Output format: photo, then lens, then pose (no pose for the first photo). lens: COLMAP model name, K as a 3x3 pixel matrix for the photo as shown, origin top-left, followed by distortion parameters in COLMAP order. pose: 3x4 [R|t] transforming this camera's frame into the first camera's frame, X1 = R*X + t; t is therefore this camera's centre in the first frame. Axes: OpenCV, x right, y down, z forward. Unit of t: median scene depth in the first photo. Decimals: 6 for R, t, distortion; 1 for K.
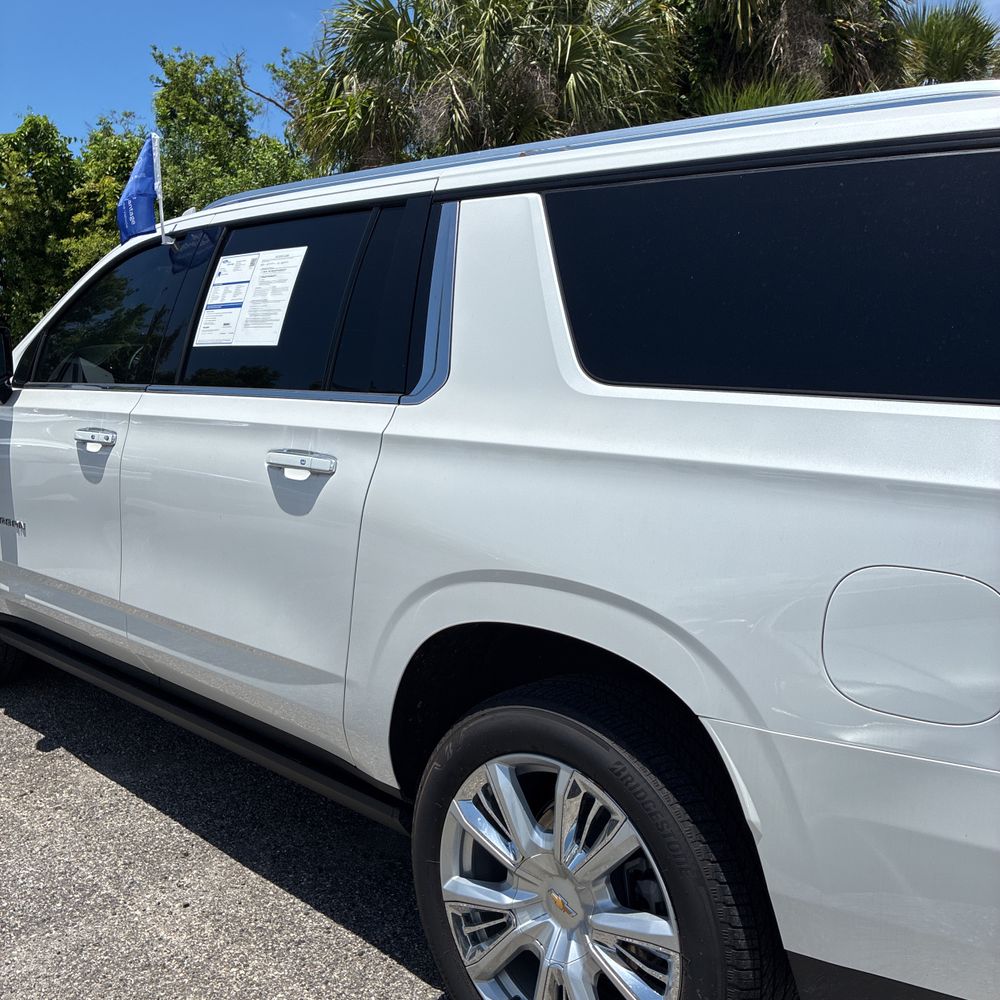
lens RADIAL K [[1027.0, 0, 497.6], [0, 1027.0, 497.8], [0, 0, 1]] dist [0.034641, -0.028697]
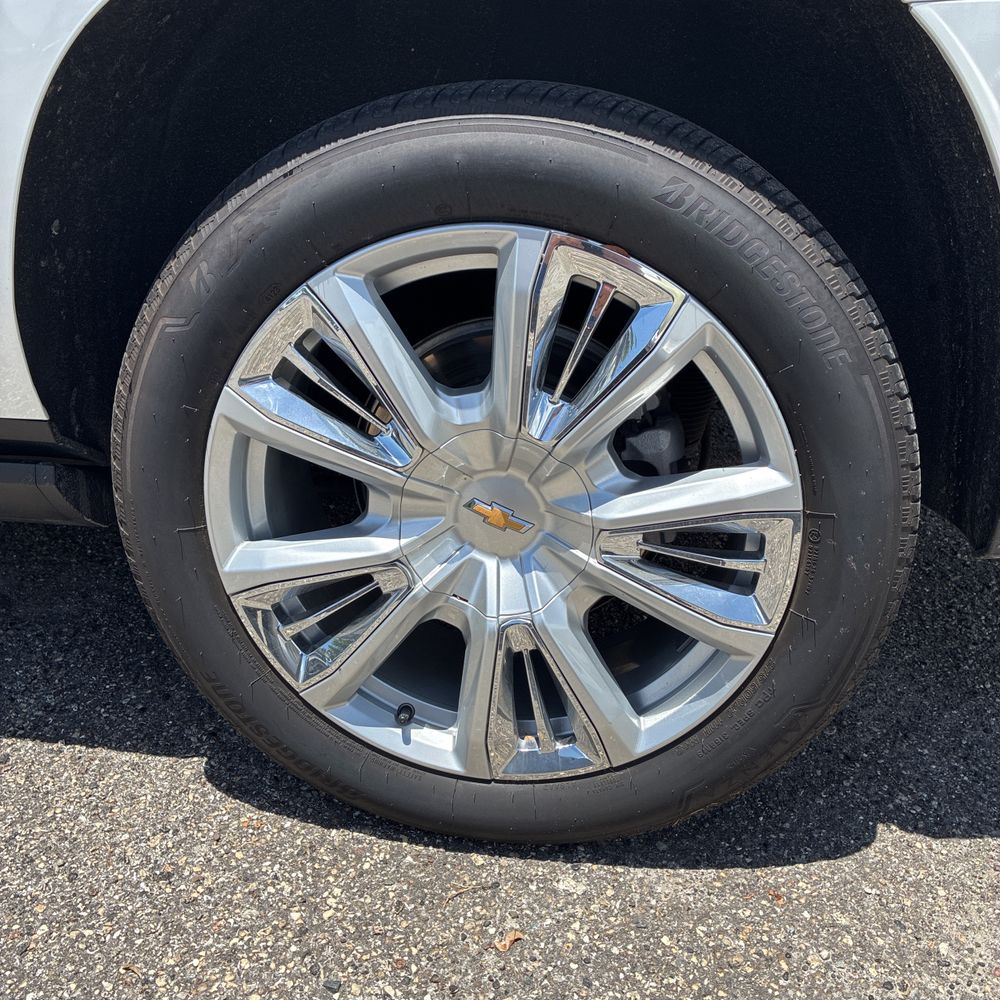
lens RADIAL K [[1027.0, 0, 497.6], [0, 1027.0, 497.8], [0, 0, 1]] dist [0.034641, -0.028697]
pose [[0.814518, -0.243976, 0.526343, -0.180454], [0.088783, 0.949005, 0.302501, 0.187853], [-0.573305, -0.199662, 0.794642, 0.488915]]
